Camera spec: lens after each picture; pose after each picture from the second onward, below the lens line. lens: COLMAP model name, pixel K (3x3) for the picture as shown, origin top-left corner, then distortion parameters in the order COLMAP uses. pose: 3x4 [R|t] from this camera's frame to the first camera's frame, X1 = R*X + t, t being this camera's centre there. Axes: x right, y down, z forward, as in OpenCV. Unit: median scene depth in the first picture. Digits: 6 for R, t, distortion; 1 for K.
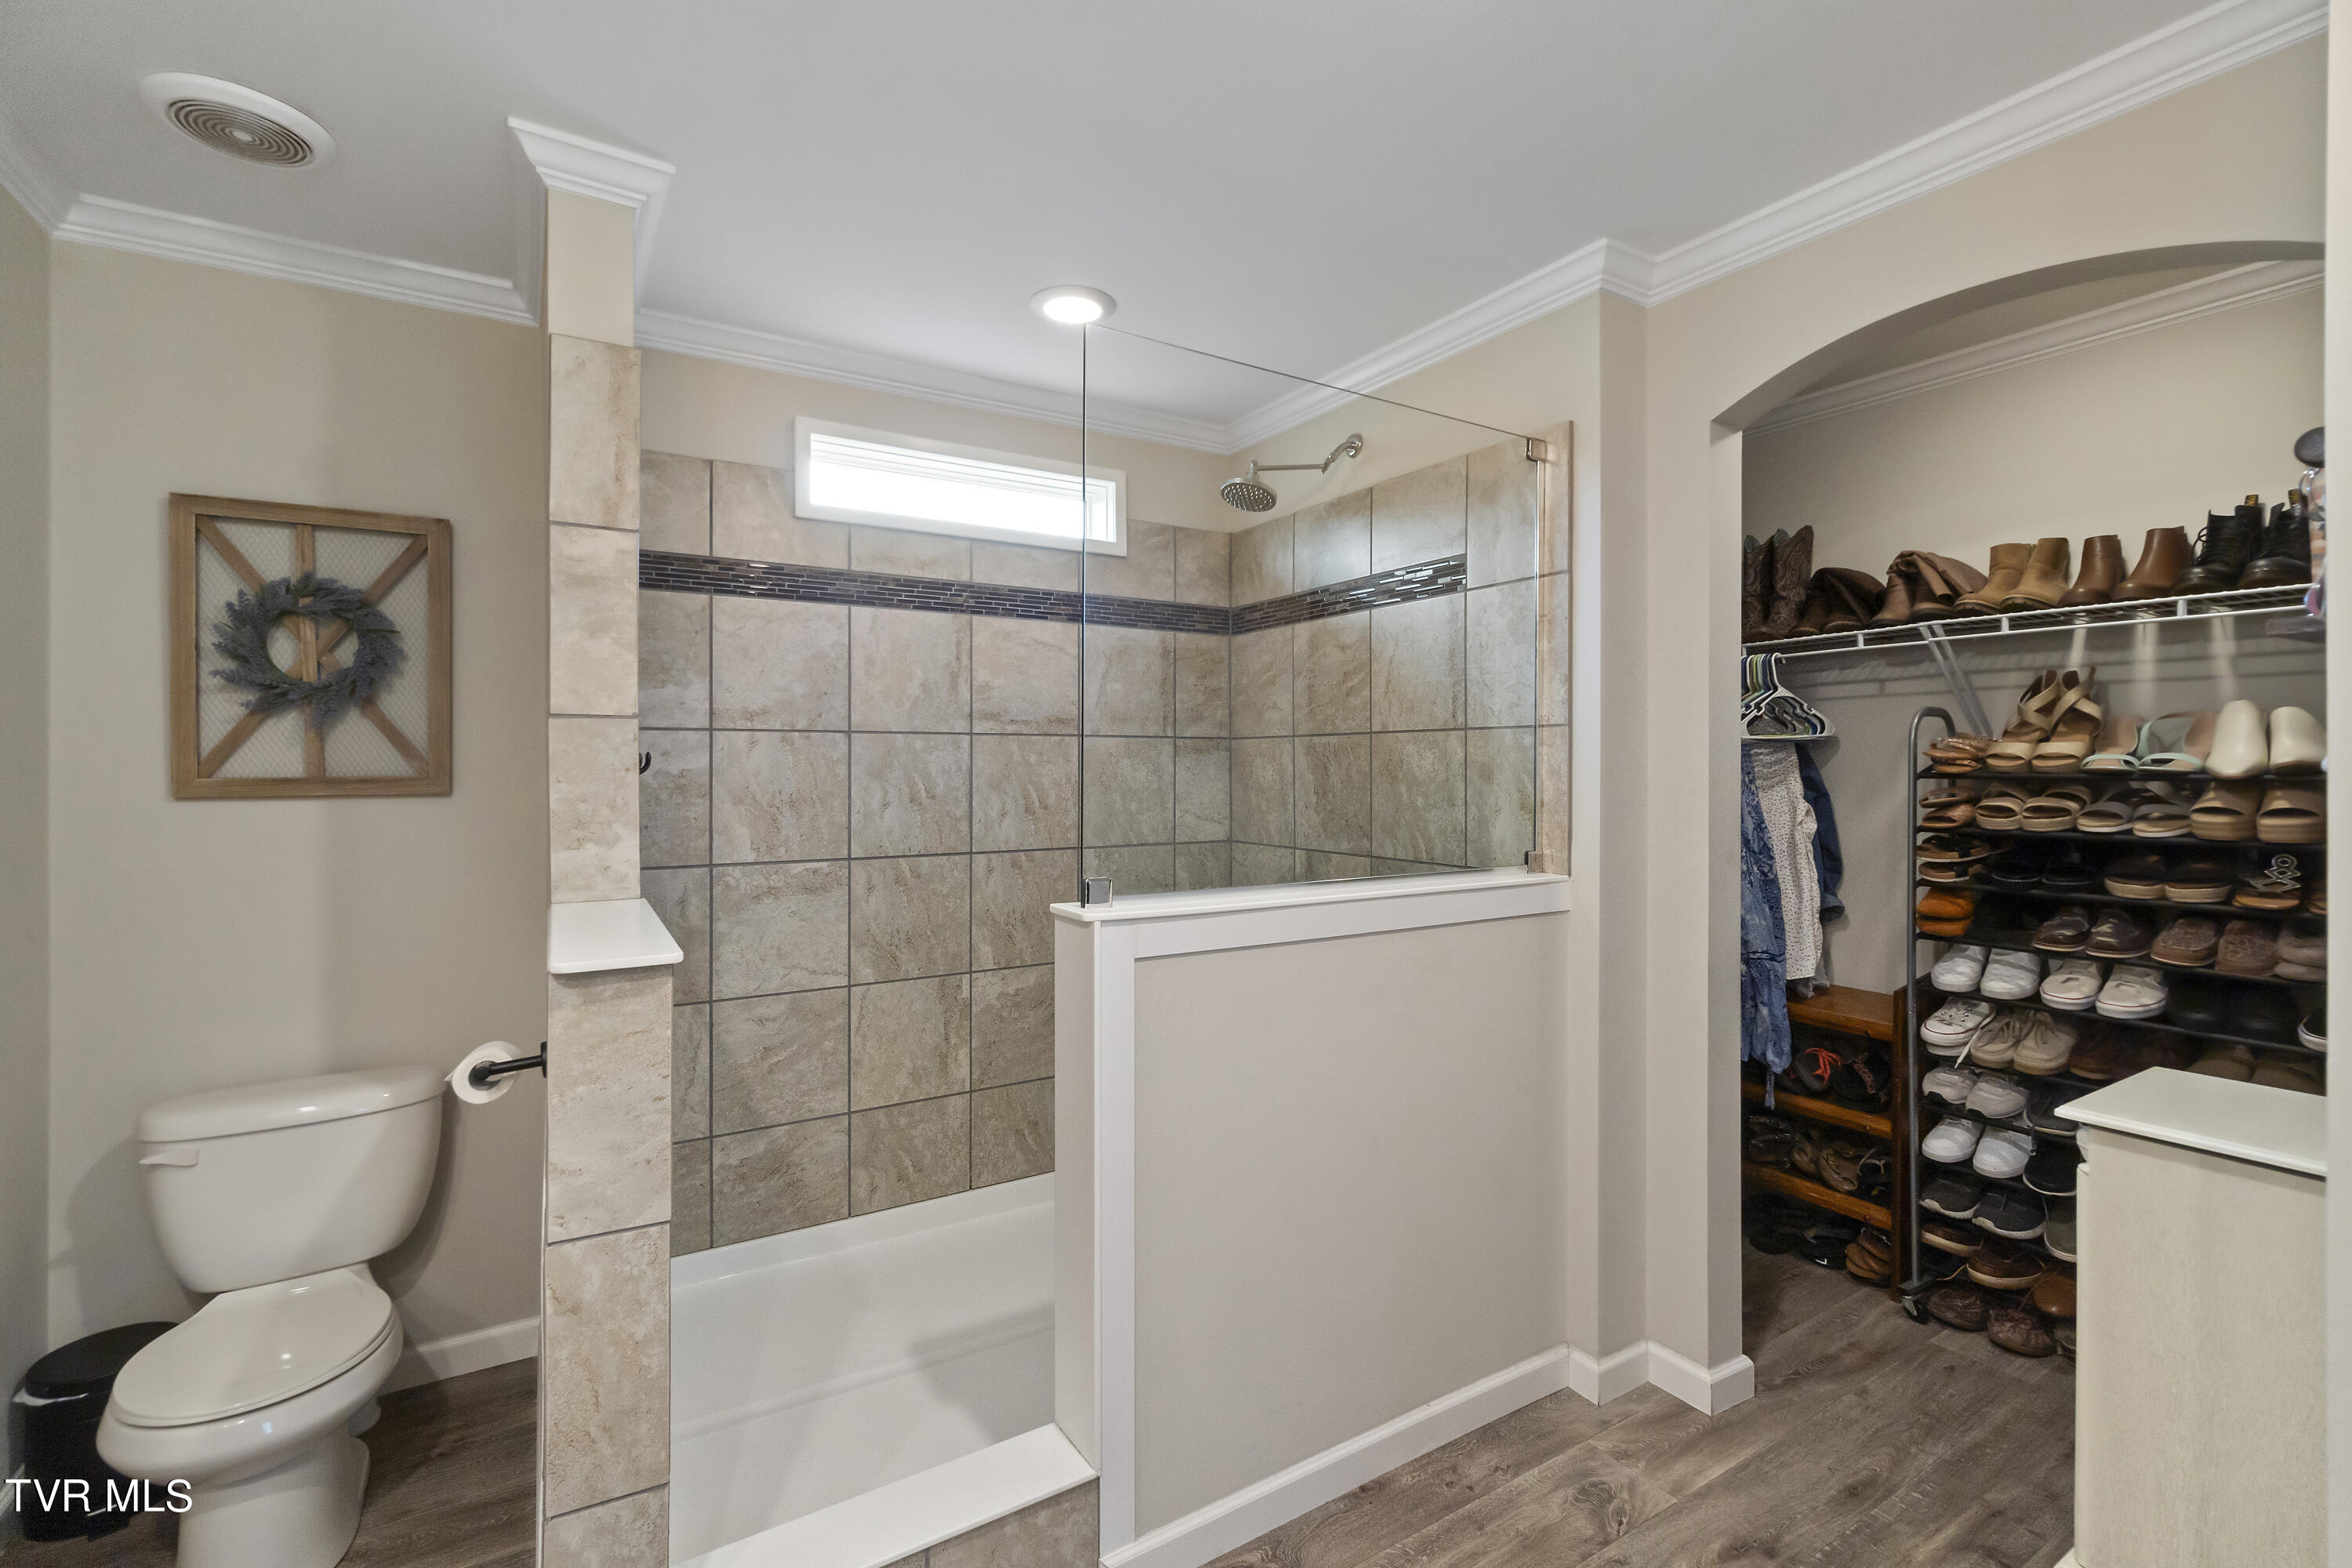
lens RADIAL K [[1010.6, 0, 1173.2], [0, 1010.6, 782.2], [0, 0, 1]] dist [-0.002192, -0.000880]
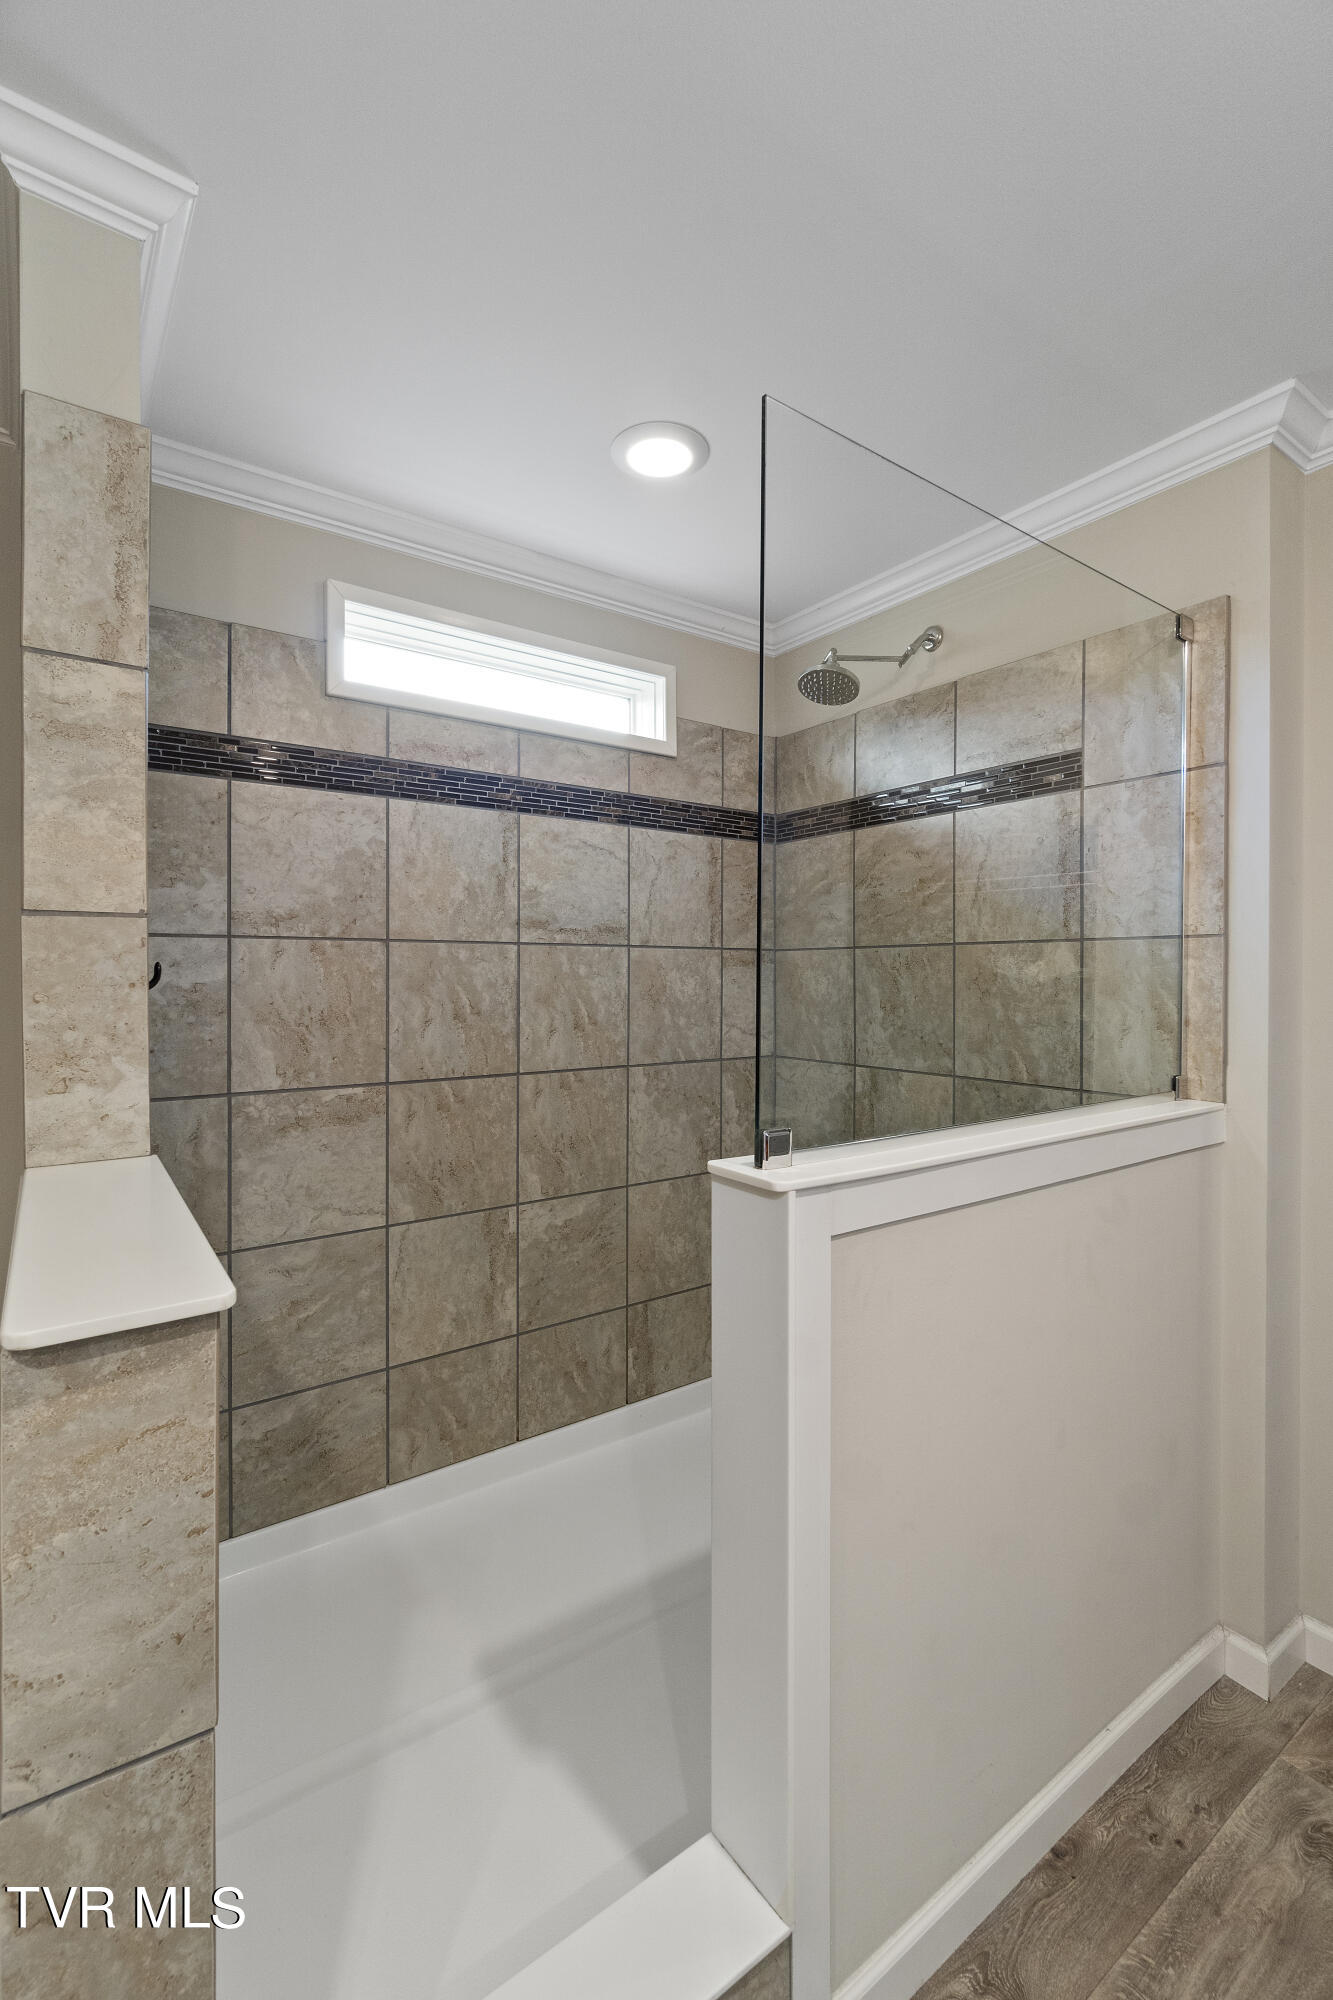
lens RADIAL K [[864.4, 0, 667.6], [0, 864.4, 991.7], [0, 0, 1]] dist [-0.003602, 0.000263]
pose [[0.997586, 0.000678, 0.069437, -0.130631], [-0.000850, 0.999997, 0.002445, -0.006738], [-0.069435, -0.002498, 0.997583, 0.230579]]
